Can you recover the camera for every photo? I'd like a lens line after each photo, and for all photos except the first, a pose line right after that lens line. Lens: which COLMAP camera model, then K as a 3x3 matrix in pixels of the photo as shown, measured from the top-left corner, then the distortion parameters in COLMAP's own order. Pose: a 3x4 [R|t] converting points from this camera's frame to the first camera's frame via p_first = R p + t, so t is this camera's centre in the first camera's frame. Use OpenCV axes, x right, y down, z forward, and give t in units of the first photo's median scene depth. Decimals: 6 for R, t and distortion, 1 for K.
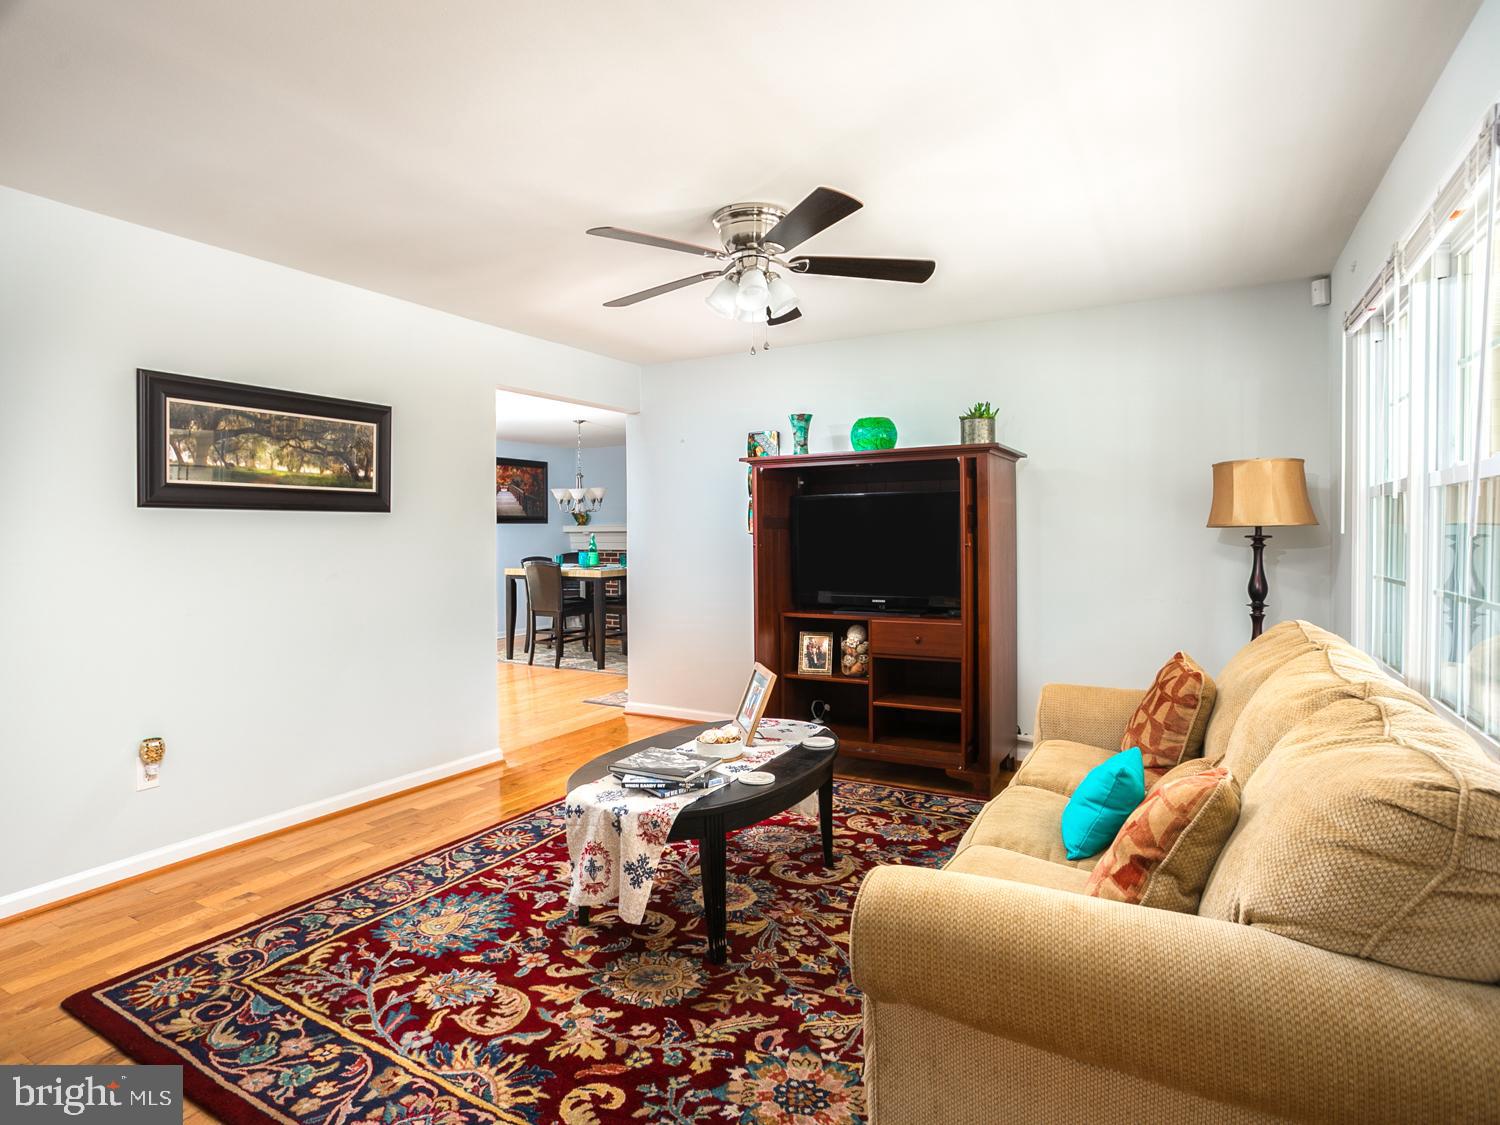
lens RADIAL K [[837.8, 0, 722.9], [0, 837.8, 534.3], [0, 0, 1]] dist [-0.047631, 0.019297]
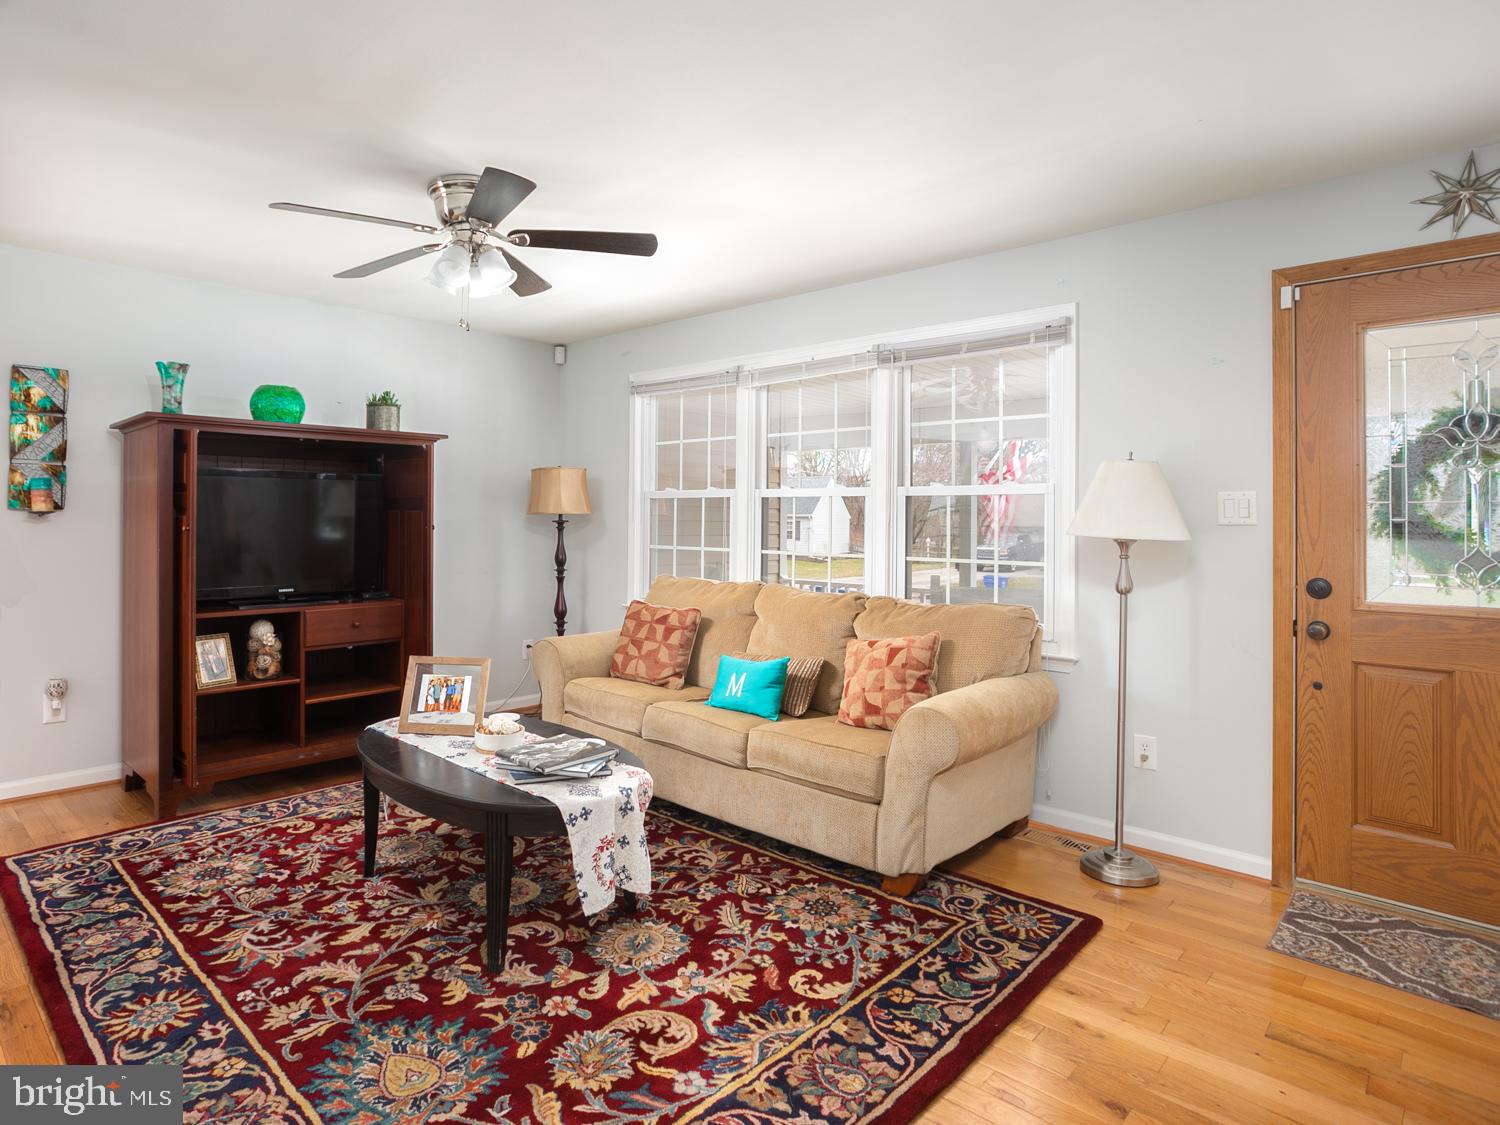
lens RADIAL K [[837.8, 0, 688.3], [0, 837.8, 505.0], [0, 0, 1]] dist [-0.047631, 0.019297]
pose [[0.243063, 0.019072, 0.969823, -1.079080], [-0.010374, 0.999801, -0.017062, -0.004776], [-0.969955, -0.005914, 0.243212, 0.670691]]
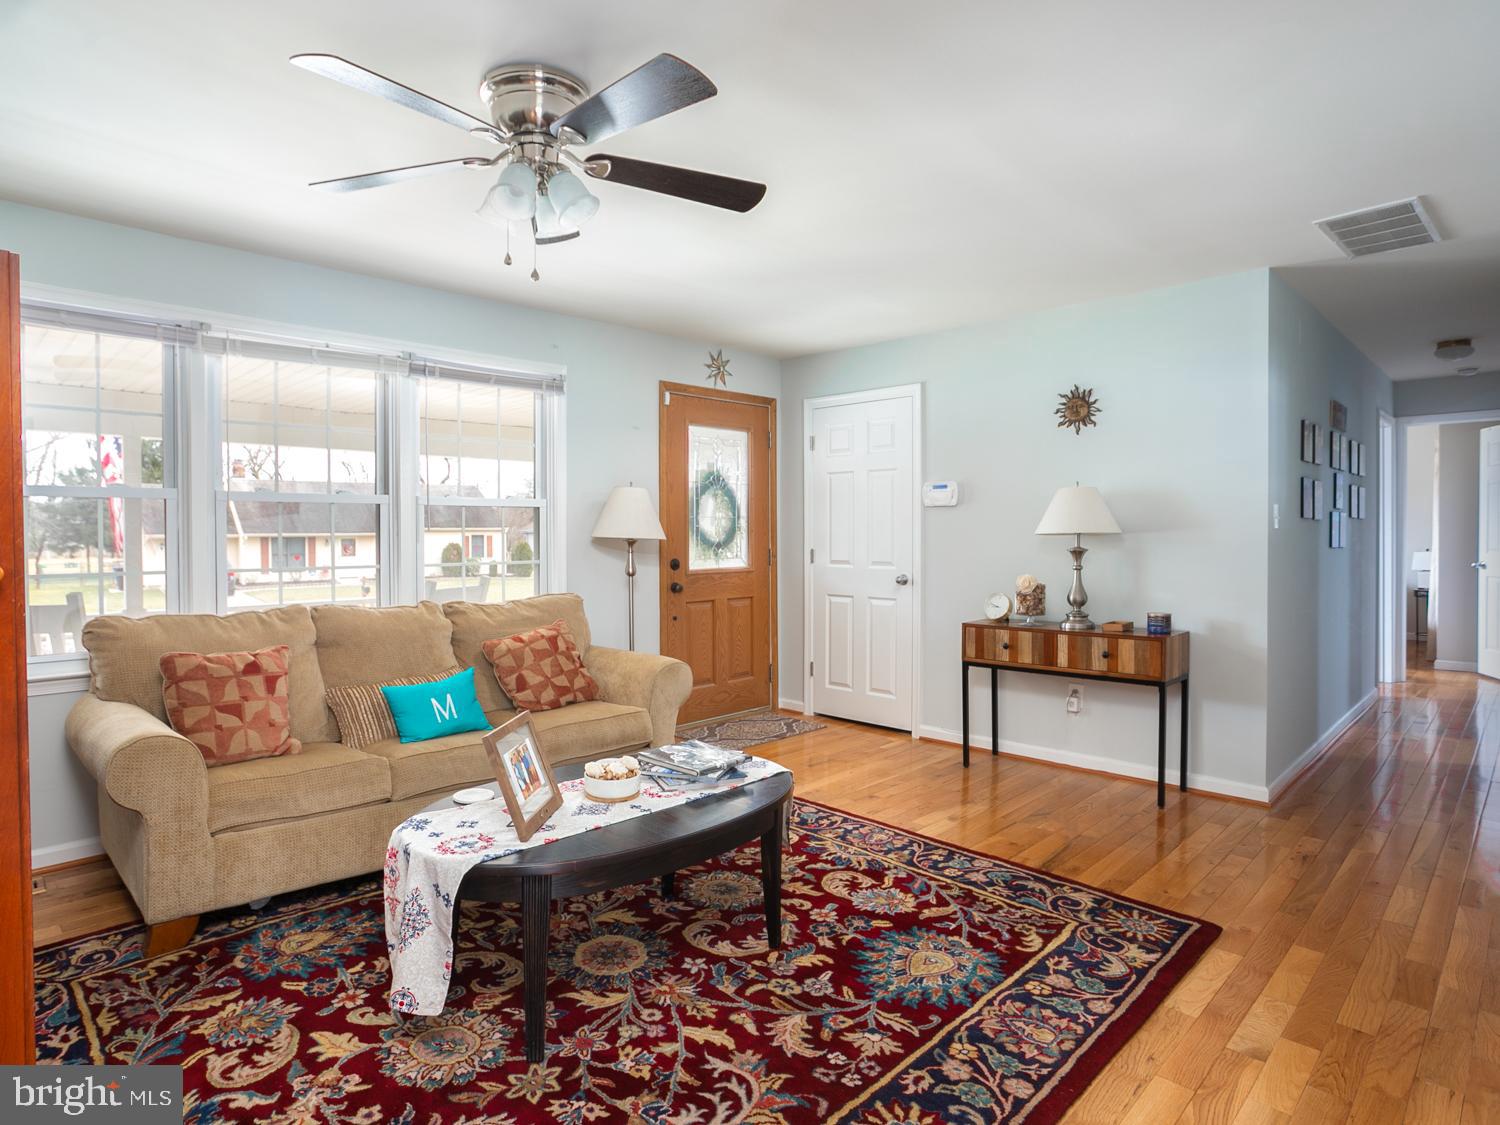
lens RADIAL K [[837.8, 0, 718.8], [0, 837.8, 533.0], [0, 0, 1]] dist [-0.047631, 0.019297]
pose [[-0.961592, 0.005993, 0.274418, -0.409597], [0.006562, 0.999978, 0.001155, 0.002706], [-0.274405, 0.002911, -0.961610, 2.144802]]
